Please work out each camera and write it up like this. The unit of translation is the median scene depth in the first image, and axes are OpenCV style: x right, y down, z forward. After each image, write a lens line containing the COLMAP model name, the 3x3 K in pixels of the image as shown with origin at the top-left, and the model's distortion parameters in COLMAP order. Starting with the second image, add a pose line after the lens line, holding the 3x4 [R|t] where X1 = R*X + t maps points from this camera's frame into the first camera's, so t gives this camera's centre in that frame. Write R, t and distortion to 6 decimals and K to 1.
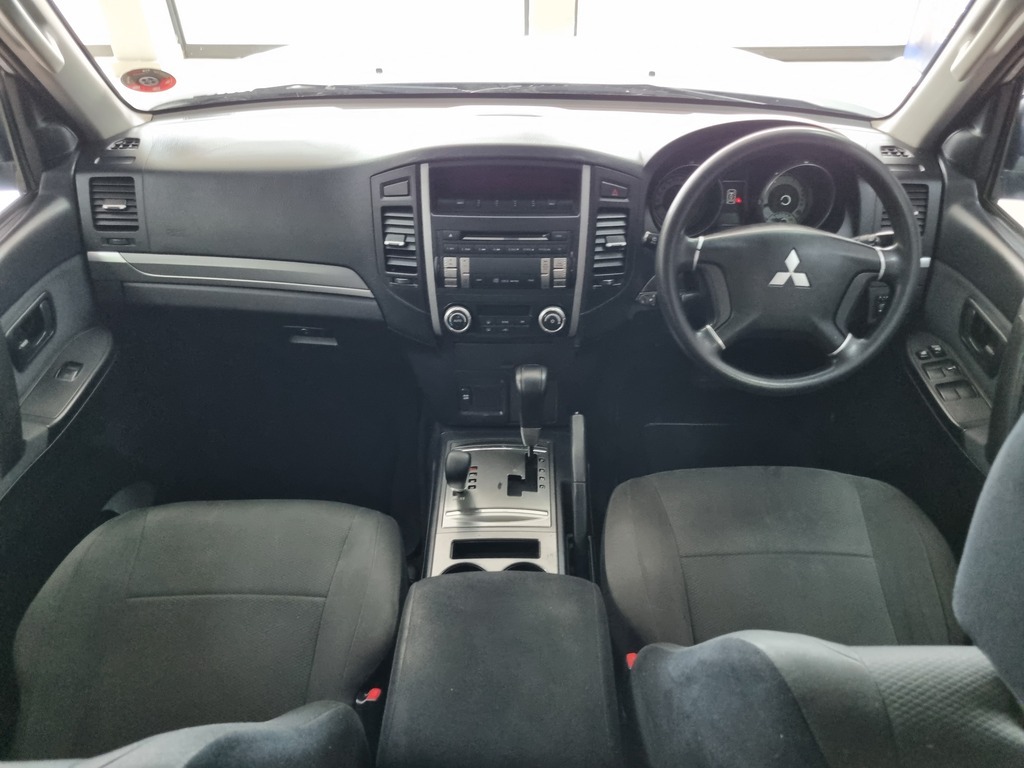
lens RADIAL K [[774.8, 0, 521.3], [0, 774.8, 406.7], [0, 0, 1]] dist [0.004189, 0.000406]
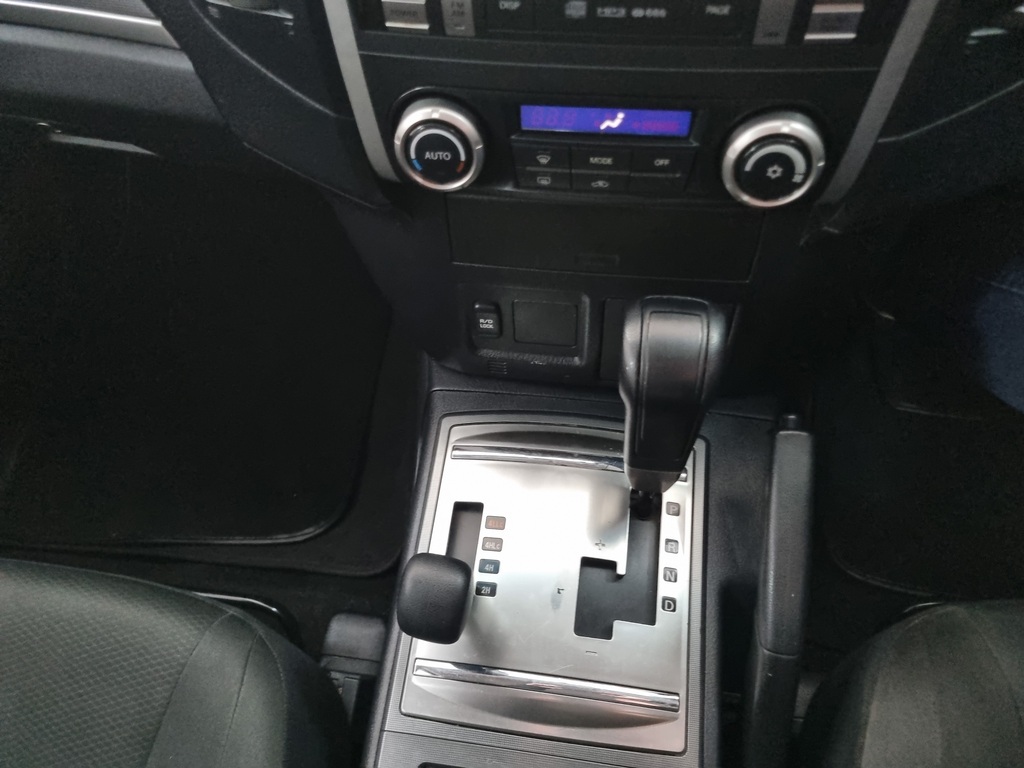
lens RADIAL K [[771.1, 0, 512.0], [0, 771.1, 384.0], [0, 0, 1]] dist [0.035479, -0.011094]
pose [[0.990304, 0.075143, -0.116839, -0.013817], [-0.022780, 0.917529, 0.397016, -0.146400], [0.137036, -0.390505, 0.910344, 0.697725]]
